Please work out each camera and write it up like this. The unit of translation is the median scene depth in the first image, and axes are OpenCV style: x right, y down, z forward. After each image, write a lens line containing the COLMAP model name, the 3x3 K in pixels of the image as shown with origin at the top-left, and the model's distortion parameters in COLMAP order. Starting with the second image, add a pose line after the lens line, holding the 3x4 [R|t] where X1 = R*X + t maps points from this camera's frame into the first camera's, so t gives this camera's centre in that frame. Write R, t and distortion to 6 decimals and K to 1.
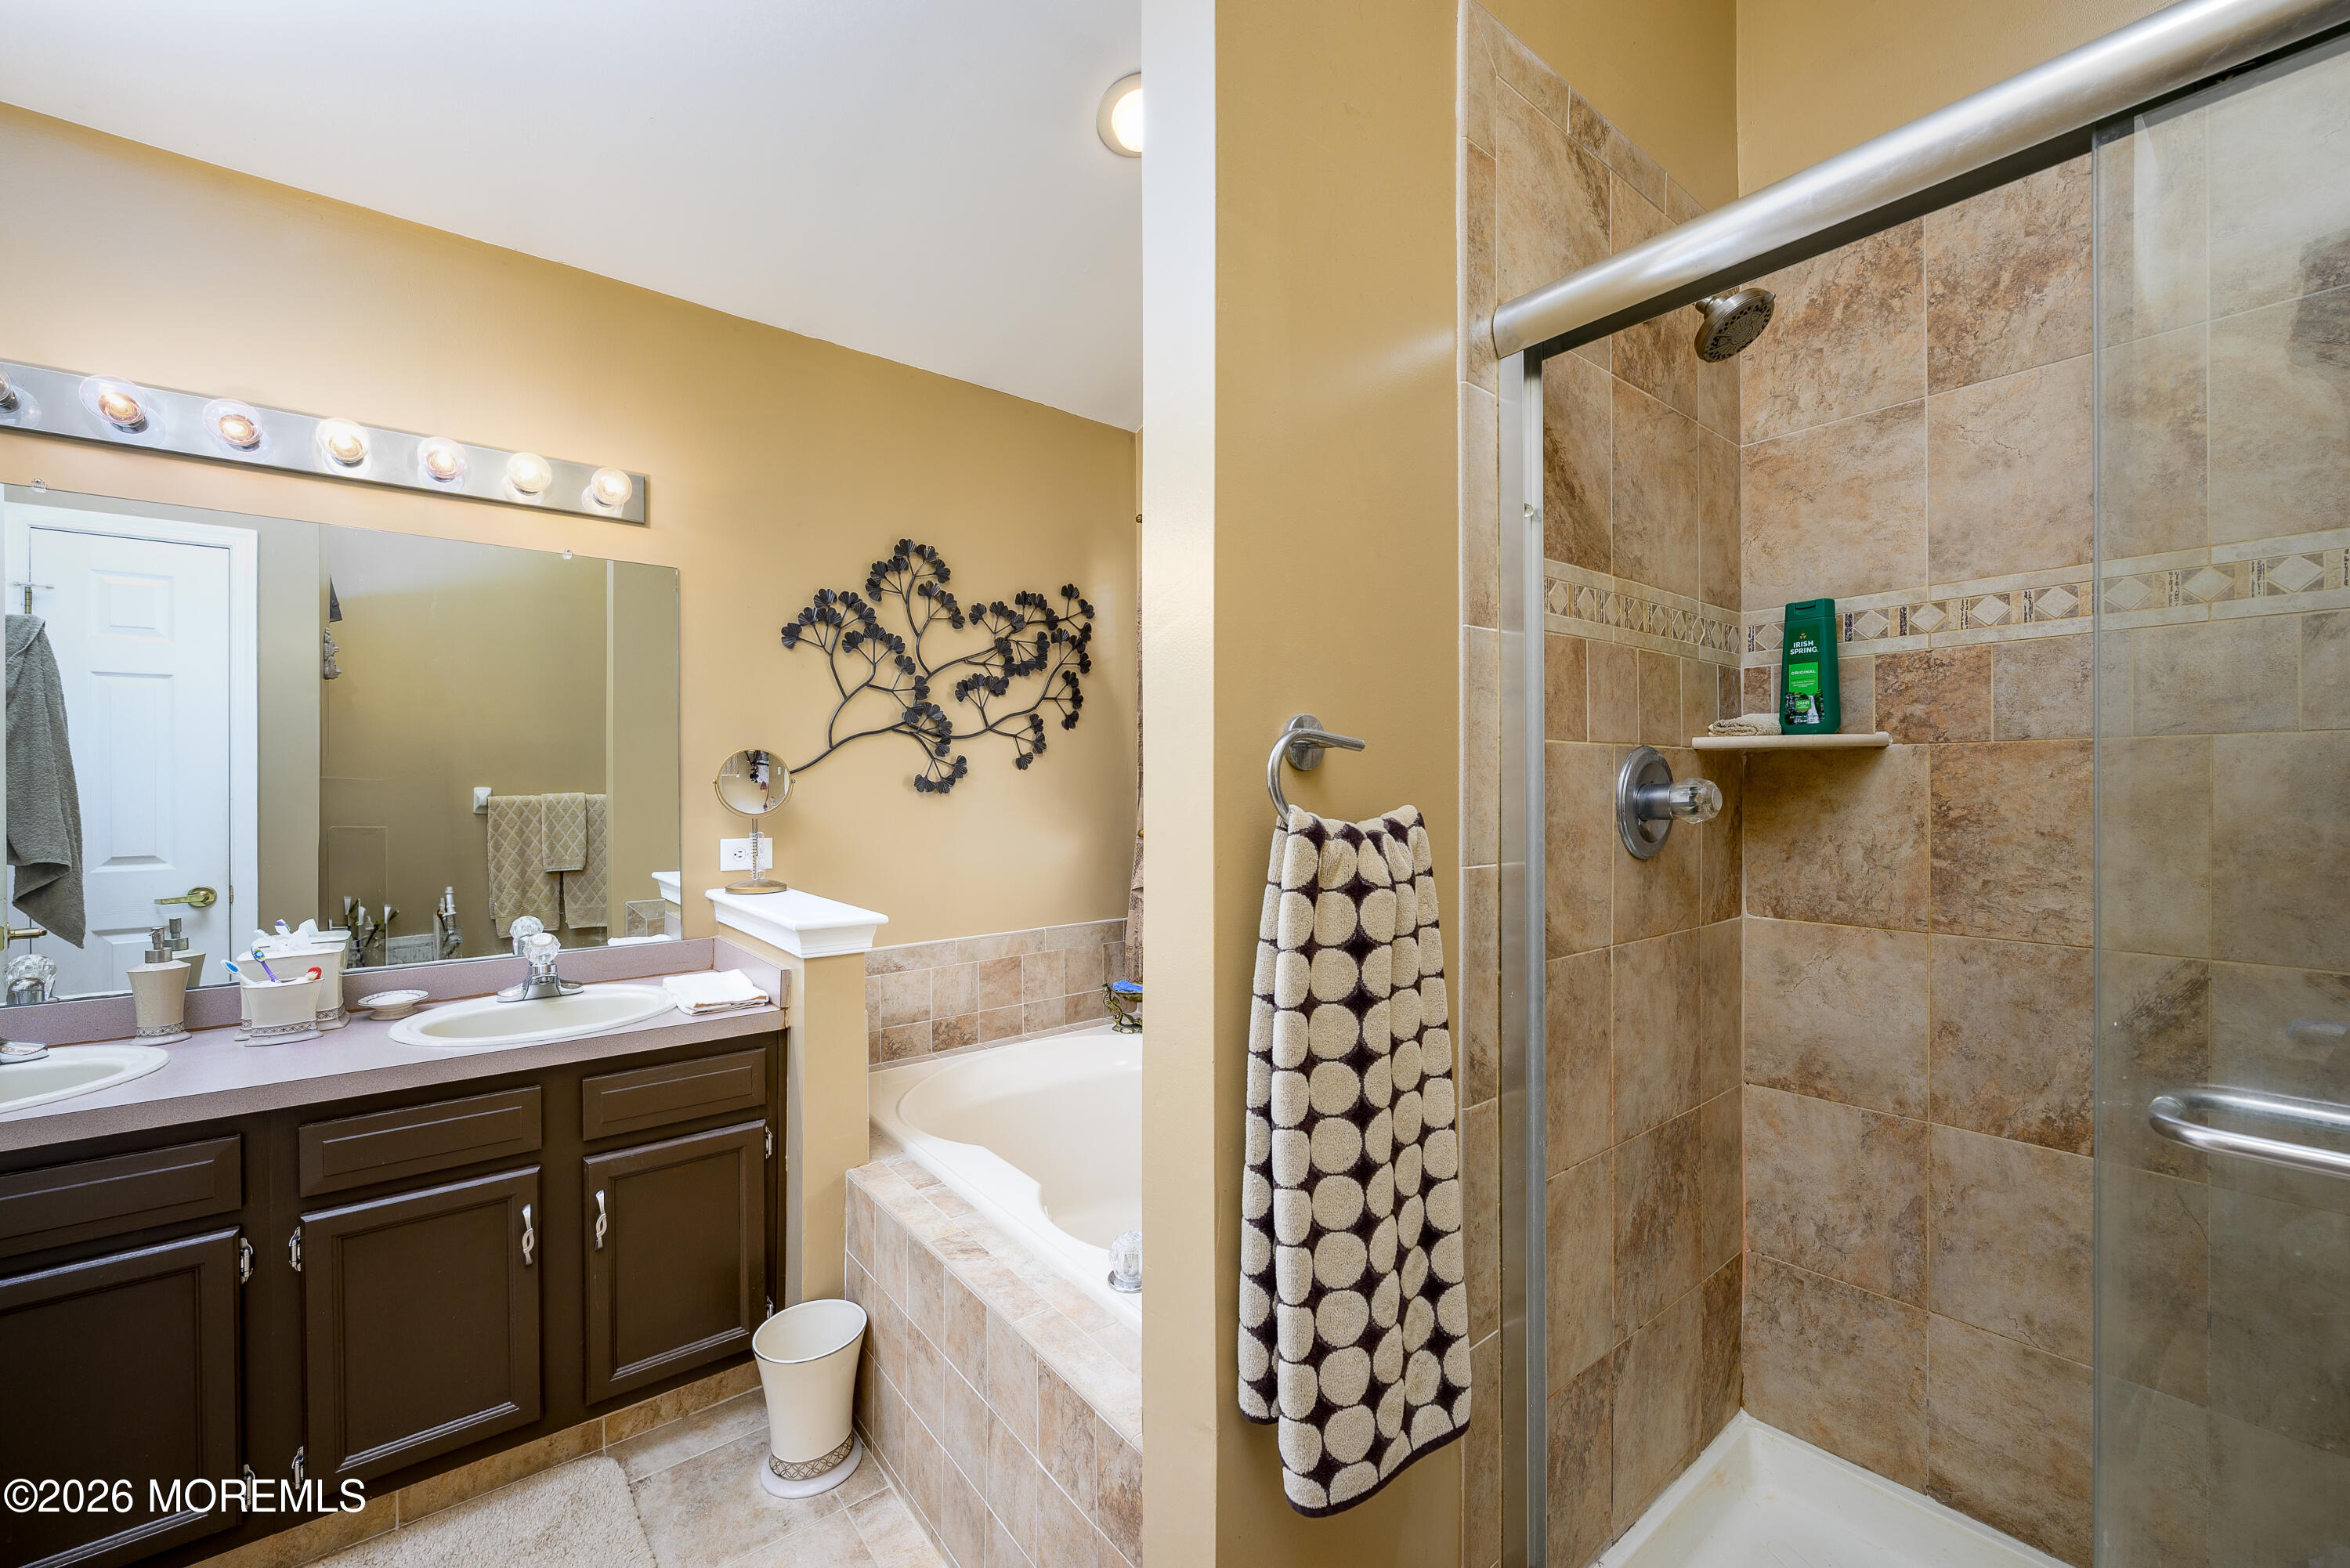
lens RADIAL K [[941.5, 0, 1176.0], [0, 941.5, 787.8], [0, 0, 1]] dist [-0.002952, -0.000163]
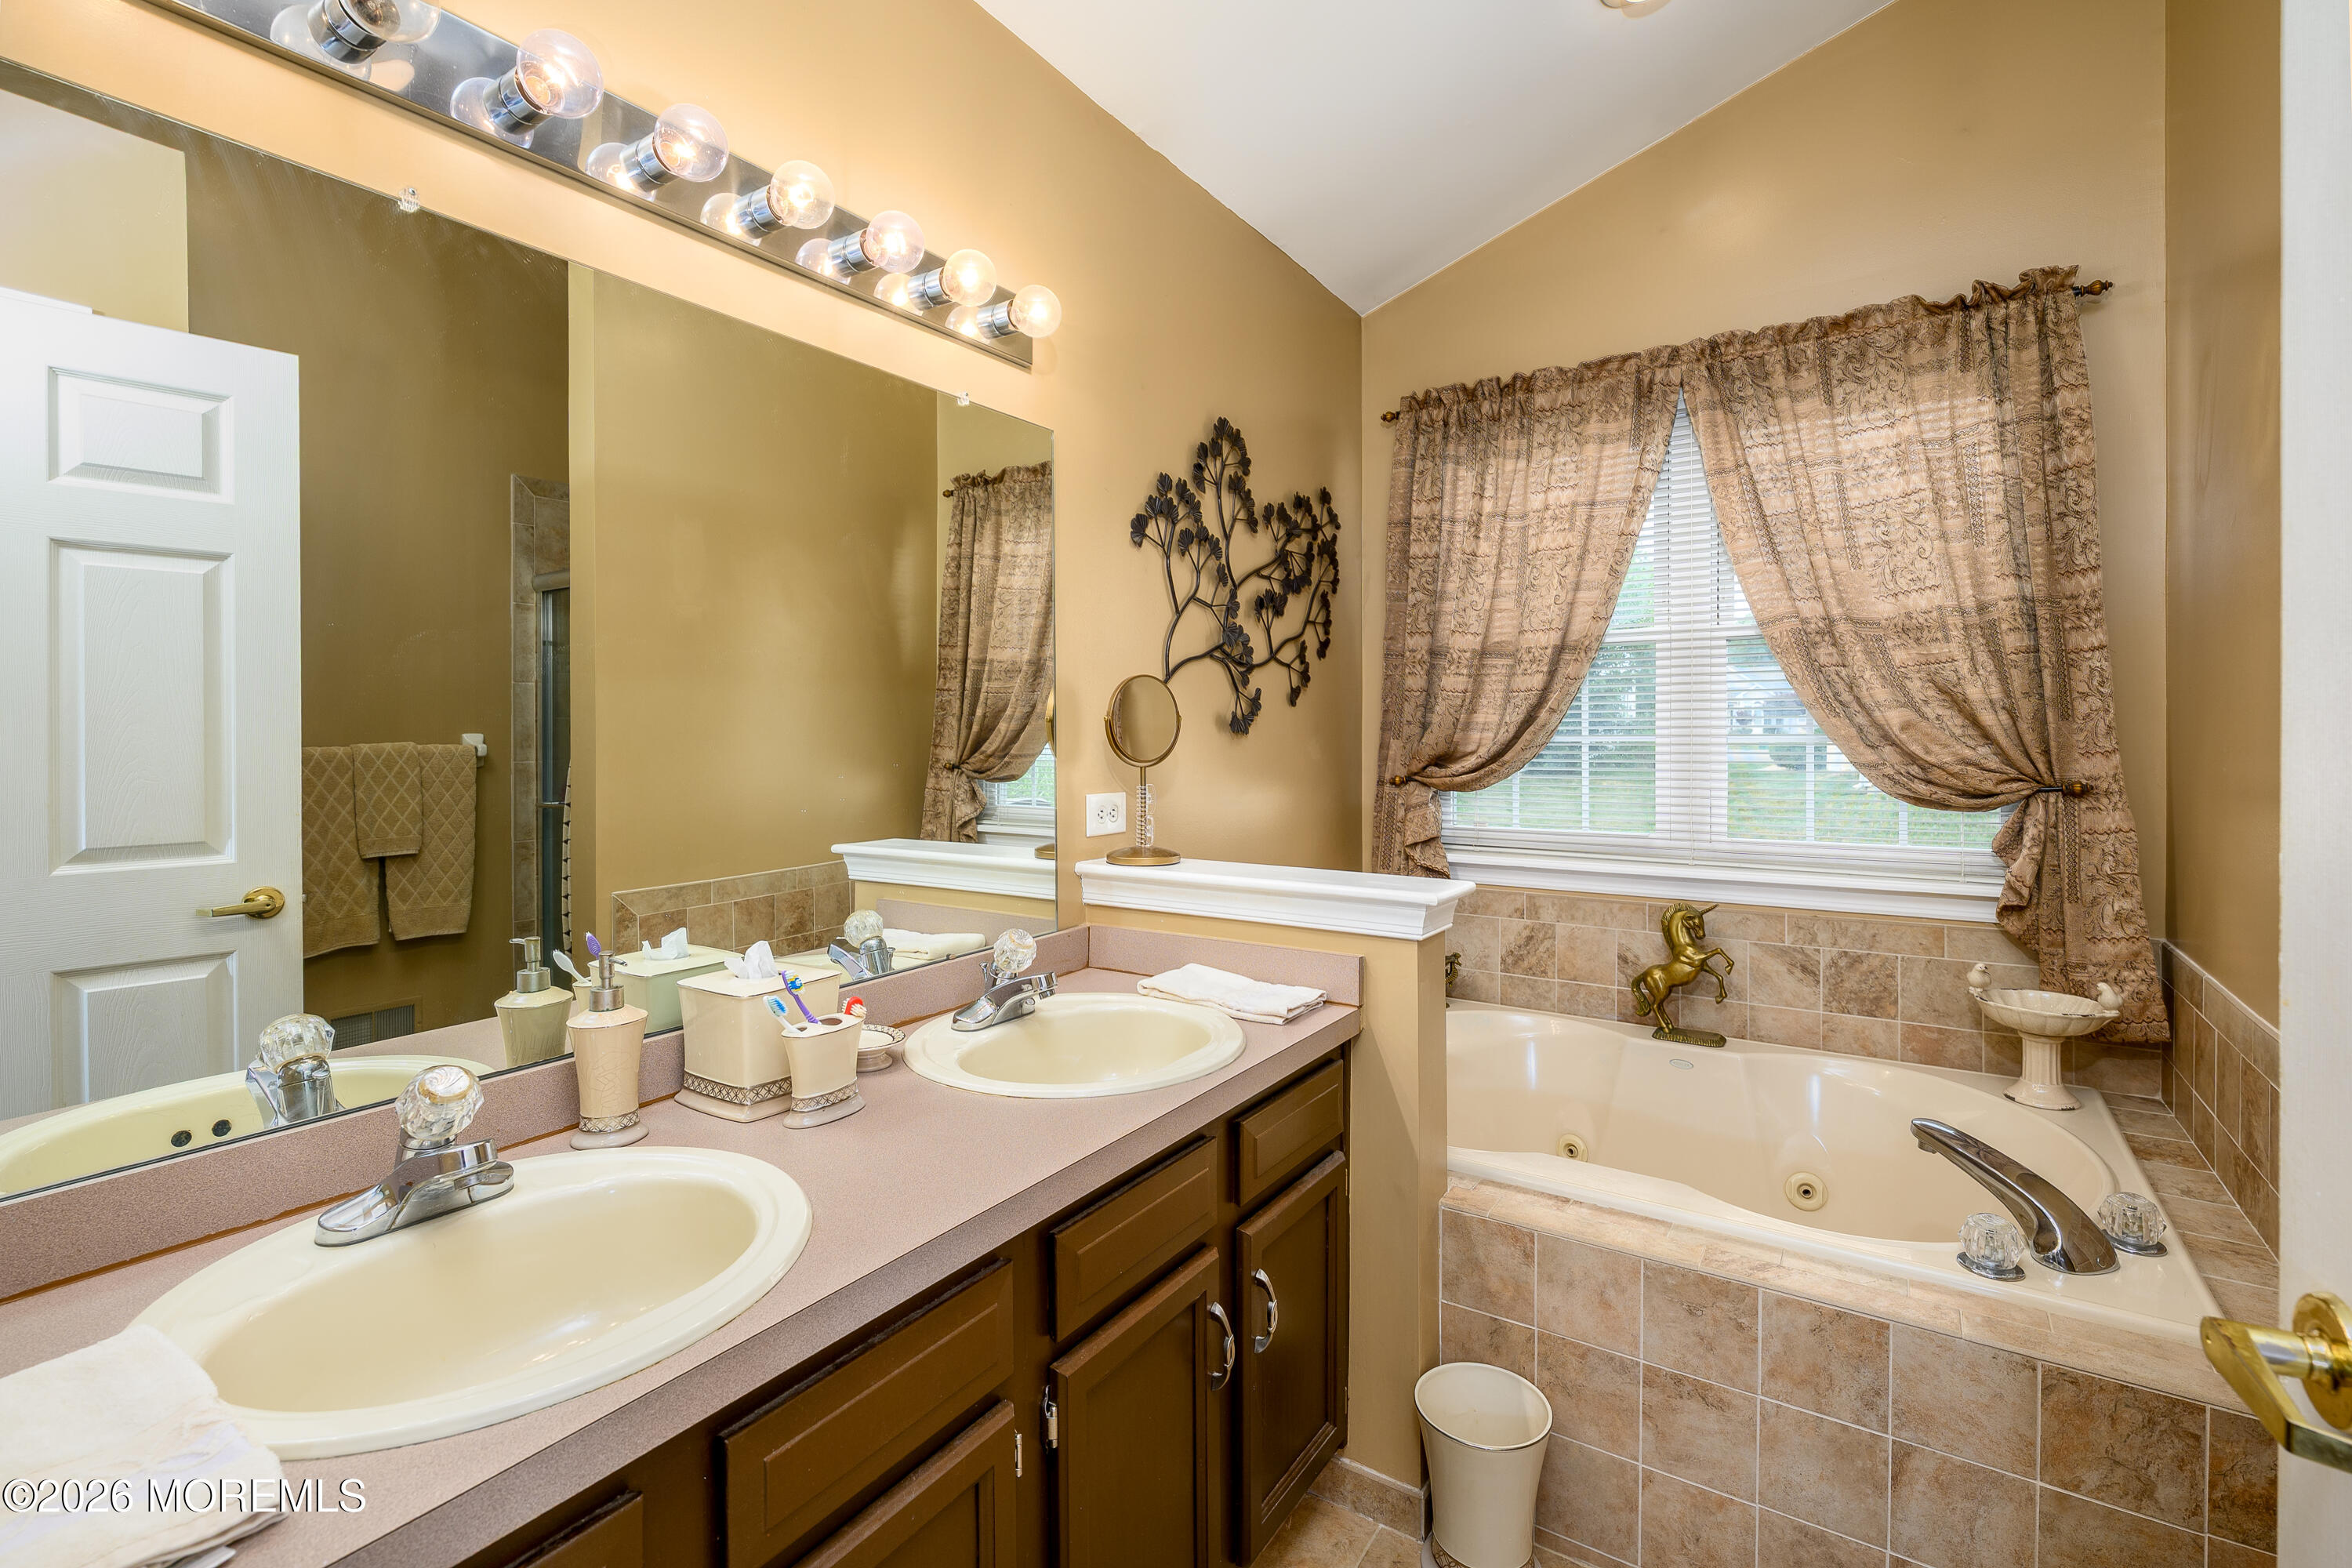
lens RADIAL K [[1063.2, 0, 1137.3], [0, 1063.2, 733.4], [0, 0, 1]] dist [0.000889, -0.000325]
pose [[0.950450, -0.004172, 0.310849, -0.619324], [0.005225, 0.999983, -0.002556, 0.006921], [-0.310833, 0.004054, 0.950456, 0.155462]]
